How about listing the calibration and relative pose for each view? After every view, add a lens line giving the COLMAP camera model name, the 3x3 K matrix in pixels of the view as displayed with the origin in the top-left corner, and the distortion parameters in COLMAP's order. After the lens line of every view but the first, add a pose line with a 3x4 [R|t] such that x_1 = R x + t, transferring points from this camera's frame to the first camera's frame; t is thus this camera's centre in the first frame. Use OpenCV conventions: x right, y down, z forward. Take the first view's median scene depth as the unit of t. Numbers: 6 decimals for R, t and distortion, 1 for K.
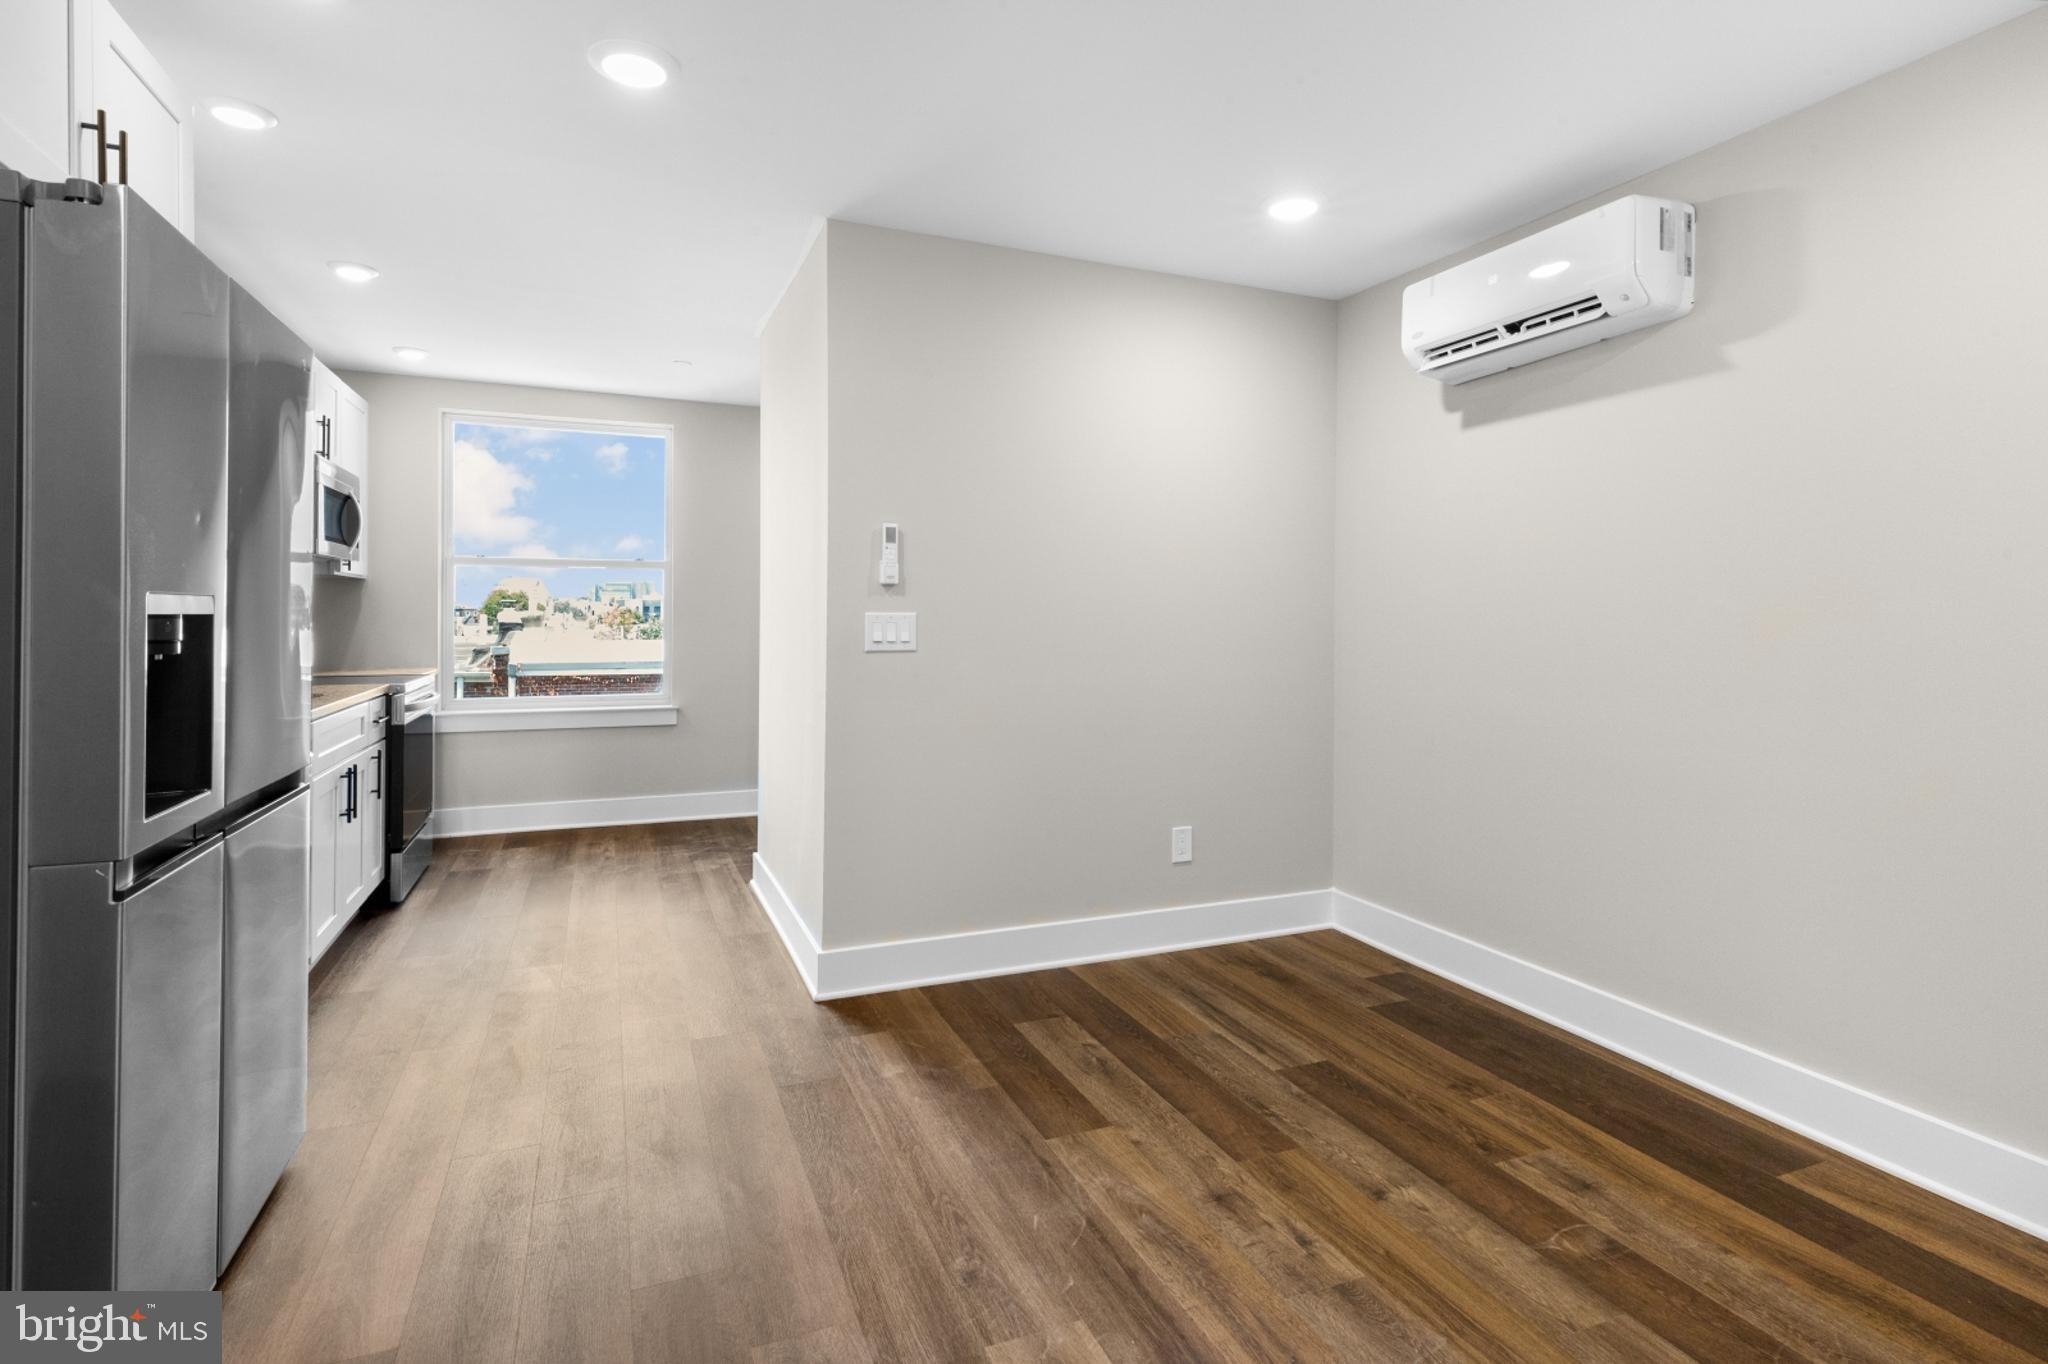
lens RADIAL K [[981.7, 0, 1014.0], [0, 981.7, 614.6], [0, 0, 1]] dist [0.009765, -0.000696]
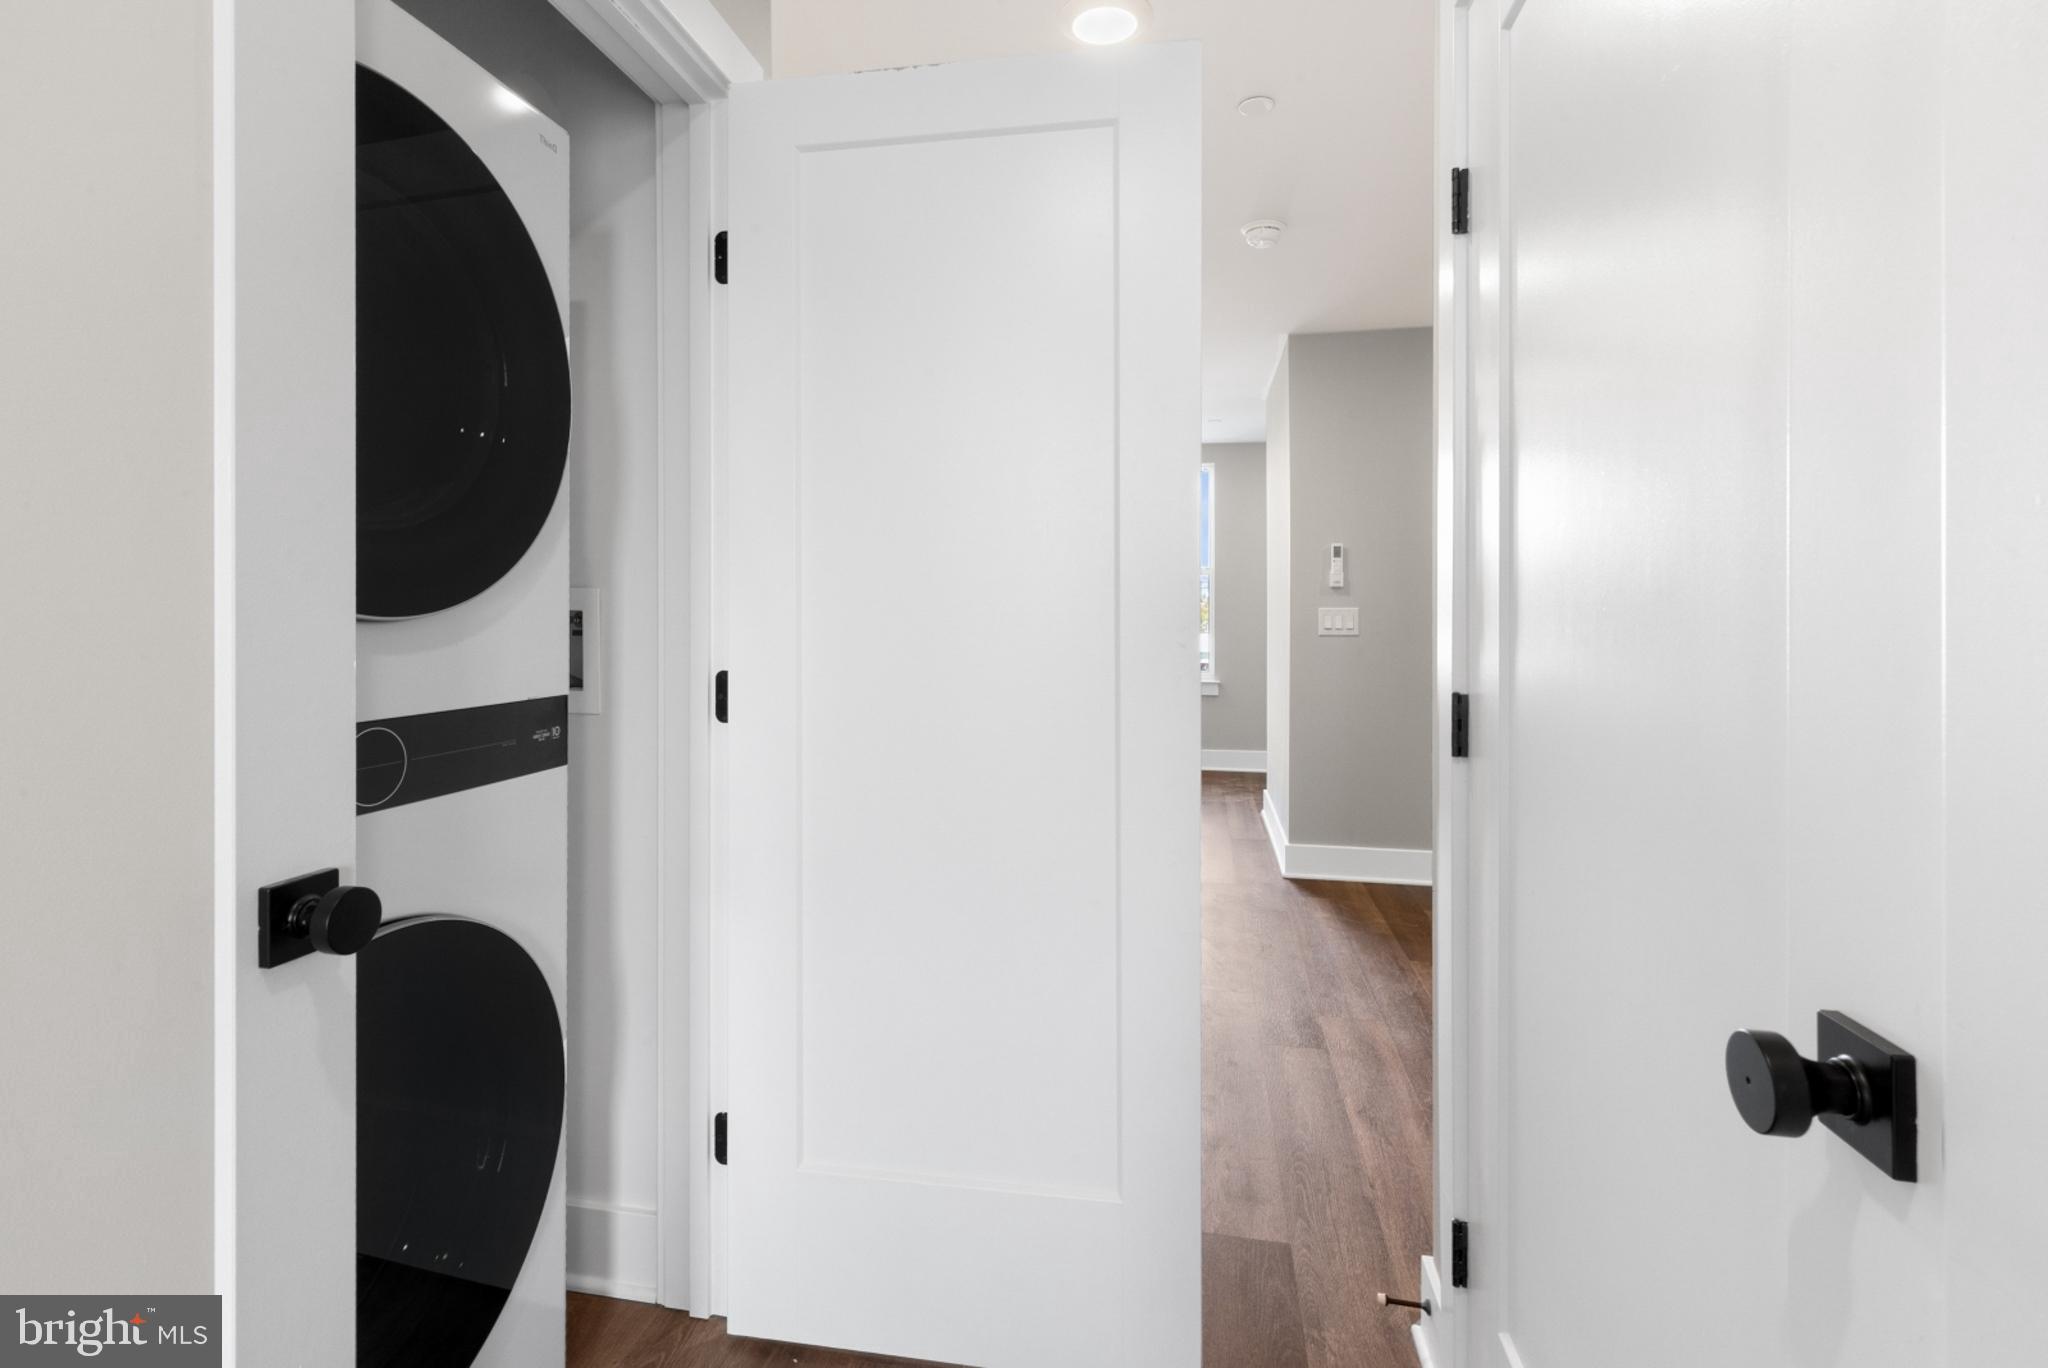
lens RADIAL K [[981.7, 0, 1014.0], [0, 981.7, 616.6], [0, 0, 1]] dist [0.009765, -0.000696]
pose [[0.836952, -0.002309, -0.547272, 0.323876], [0.004520, 0.999986, 0.002693, 0.005988], [0.547258, -0.004727, 0.836950, -0.531272]]
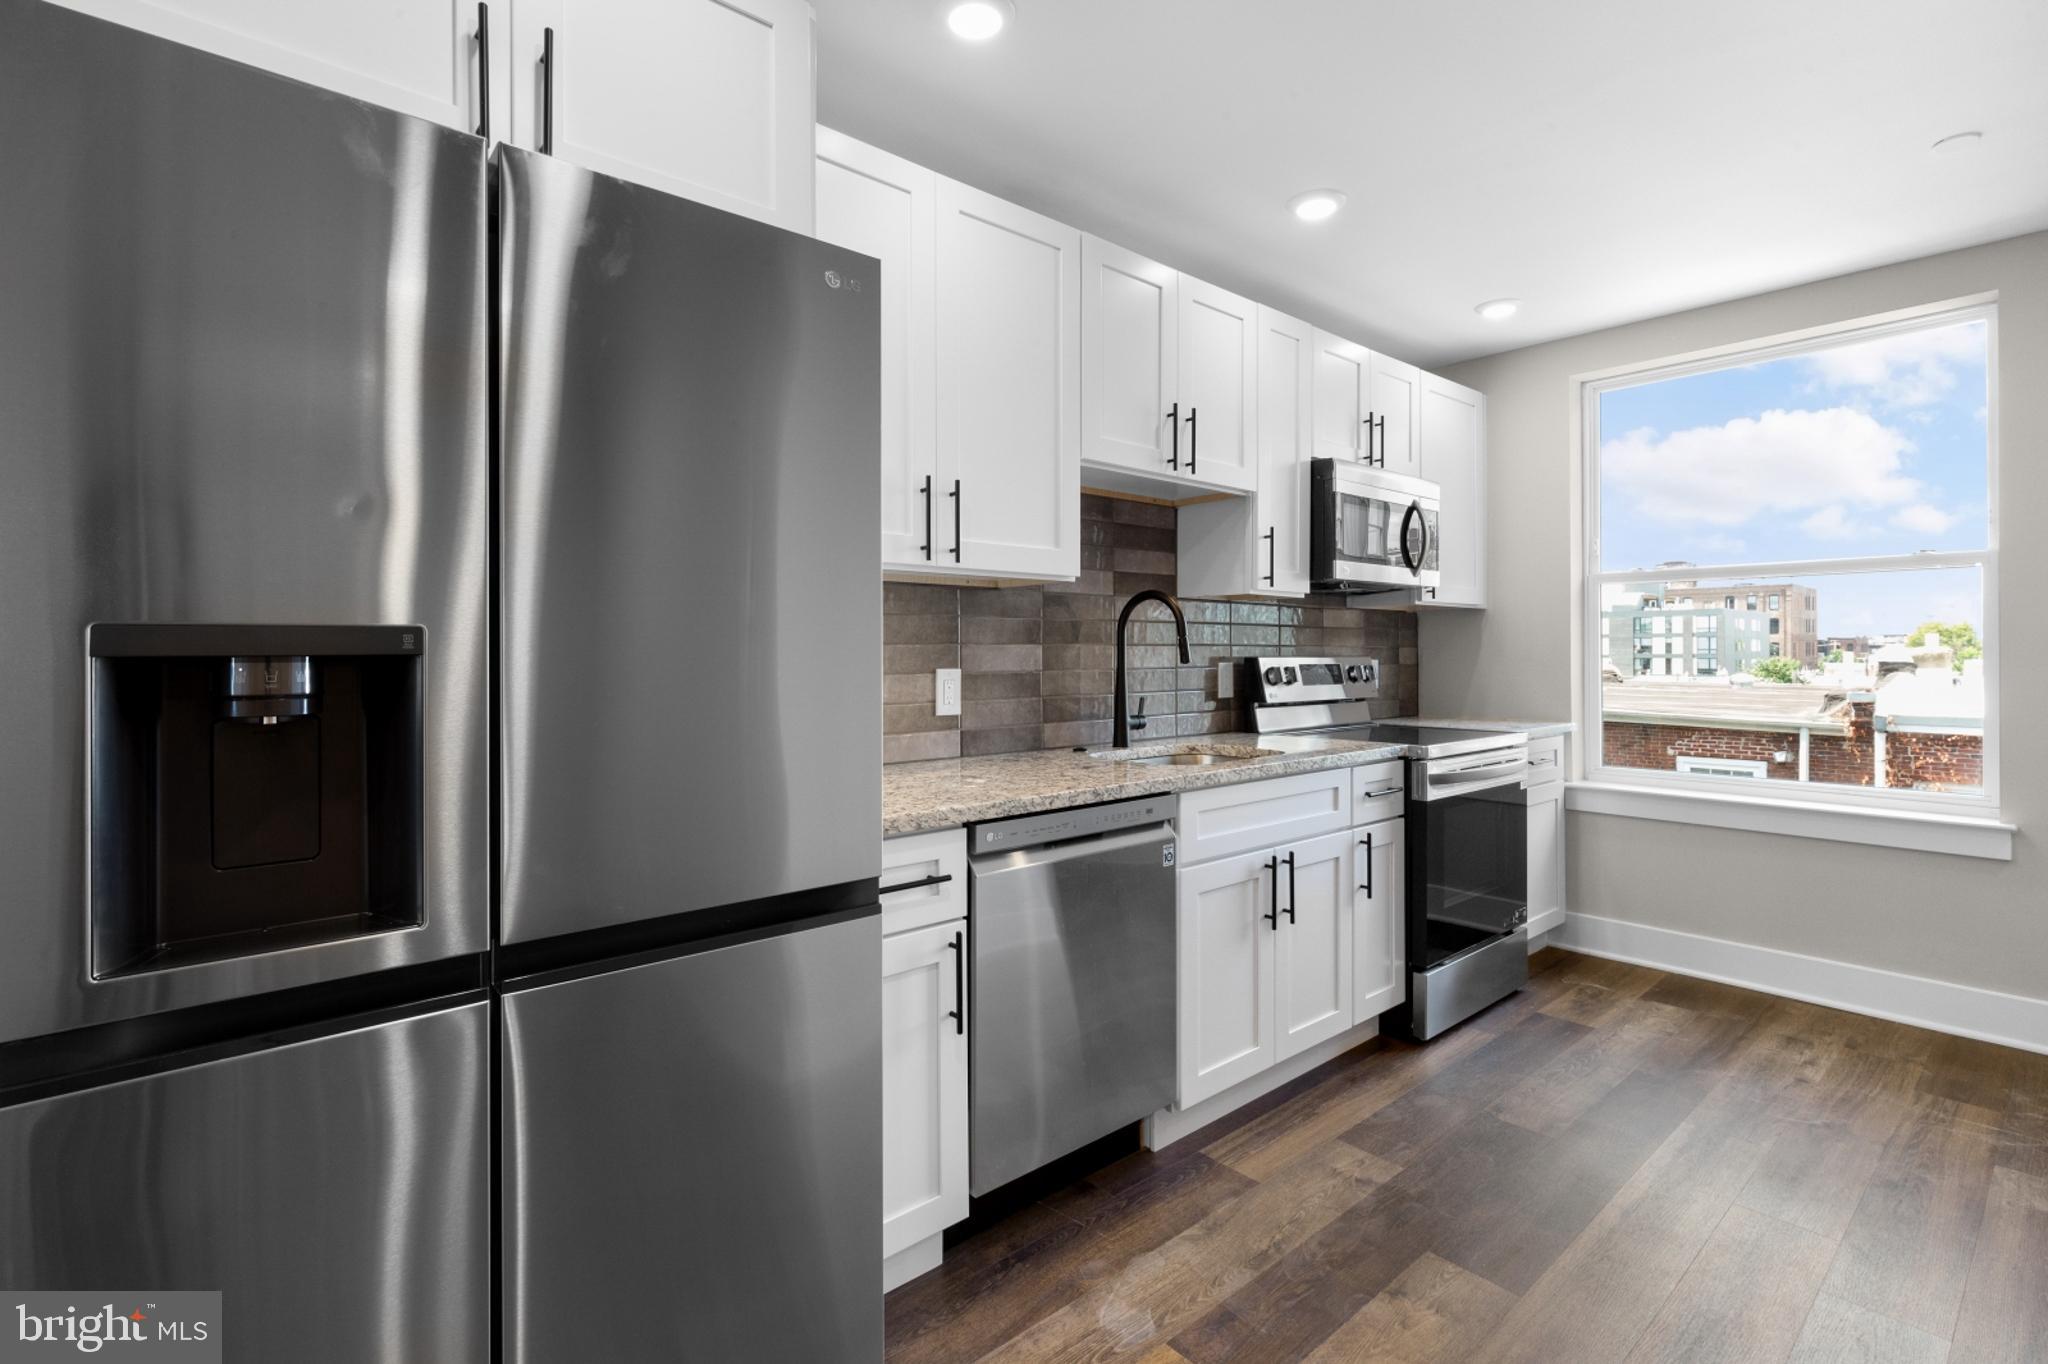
lens RADIAL K [[943.5, 0, 1018.7], [0, 943.5, 658.8], [0, 0, 1]] dist [0.005857, -0.000153]
pose [[0.307419, -0.001517, -0.951573, -0.062791], [0.007124, 0.999974, 0.000707, 0.002435], [0.951548, -0.006996, 0.307422, 0.797844]]
